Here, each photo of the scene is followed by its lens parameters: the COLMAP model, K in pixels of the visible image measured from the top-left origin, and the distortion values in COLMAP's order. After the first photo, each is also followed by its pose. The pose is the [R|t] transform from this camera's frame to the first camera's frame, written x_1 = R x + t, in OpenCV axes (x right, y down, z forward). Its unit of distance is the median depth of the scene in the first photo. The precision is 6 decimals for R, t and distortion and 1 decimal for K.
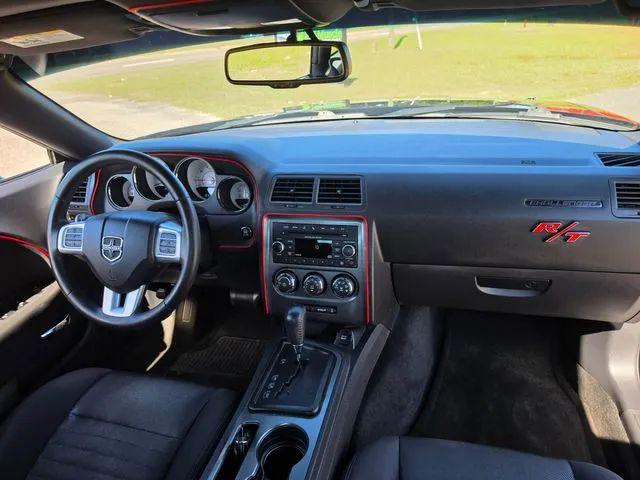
lens RADIAL K [[427.7, 0, 321.0], [0, 427.7, 226.4], [0, 0, 1]] dist [0.109449, -0.139801]
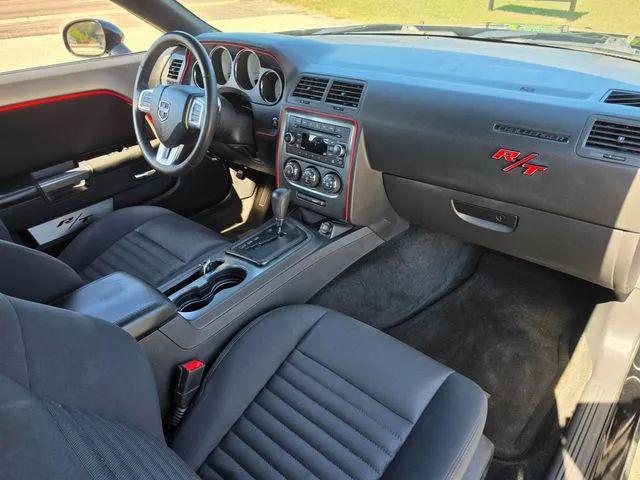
lens RADIAL K [[427.7, 0, 321.0], [0, 427.7, 226.4], [0, 0, 1]] dist [0.109449, -0.139801]
pose [[0.910251, 0.247929, -0.331622, 0.420673], [-0.195839, 0.963456, 0.182758, 0.049640], [0.364815, -0.101411, 0.925541, -0.056496]]
